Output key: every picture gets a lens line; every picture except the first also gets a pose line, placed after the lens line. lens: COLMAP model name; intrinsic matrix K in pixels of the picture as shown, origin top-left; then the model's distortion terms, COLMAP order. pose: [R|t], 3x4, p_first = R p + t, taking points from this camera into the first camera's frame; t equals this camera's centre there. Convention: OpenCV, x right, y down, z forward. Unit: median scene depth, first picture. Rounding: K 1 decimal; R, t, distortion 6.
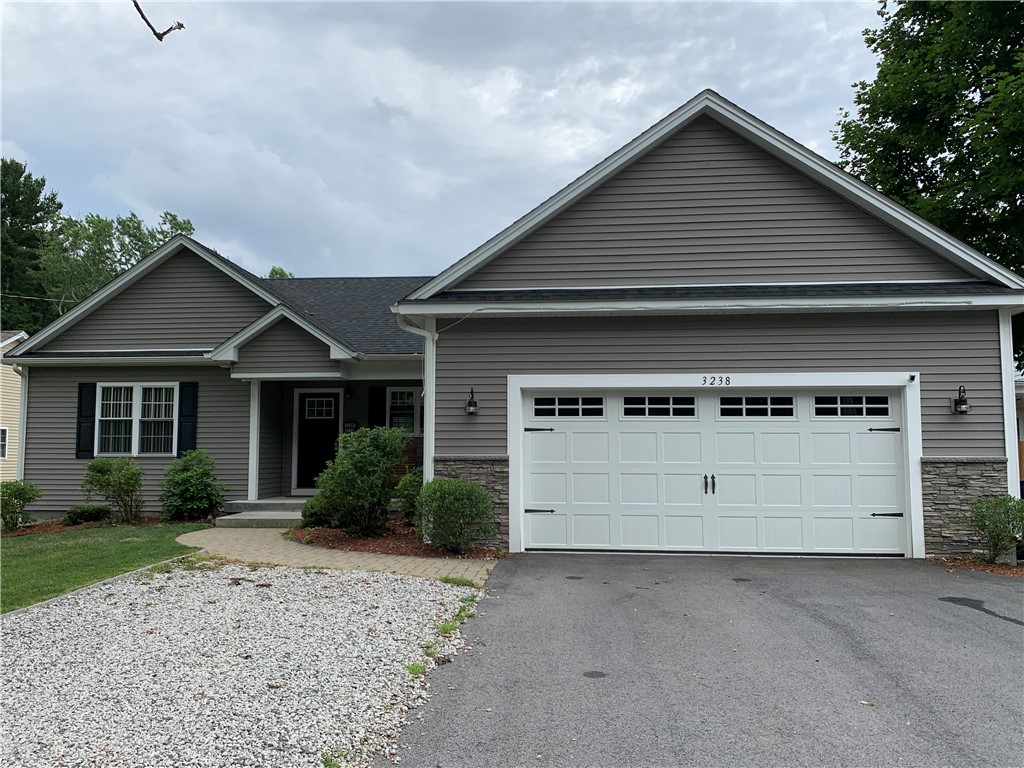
lens RADIAL K [[852.5, 0, 512.0], [0, 852.5, 384.0], [0, 0, 1]] dist [0.108506, -0.227505]
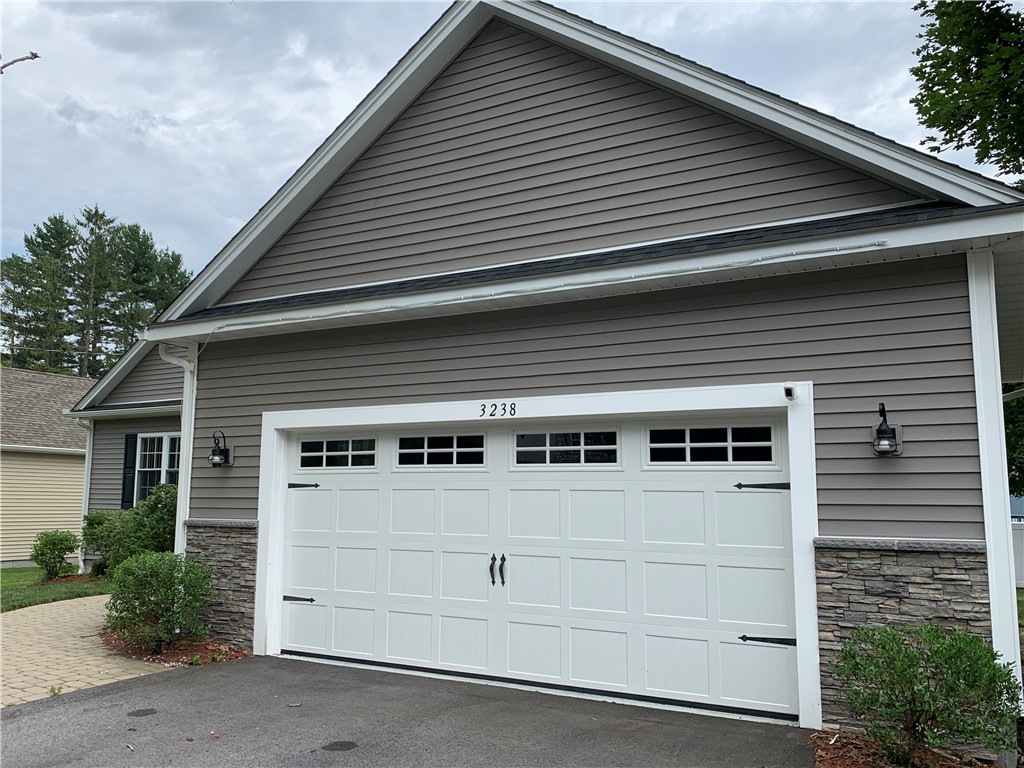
lens RADIAL K [[852.5, 0, 512.0], [0, 852.5, 384.0], [0, 0, 1]] dist [0.108506, -0.227505]
pose [[0.910443, -0.047948, -0.410846, 0.510851], [0.027801, 0.998106, -0.054879, 0.012464], [0.412699, 0.038542, 0.910051, 0.411070]]
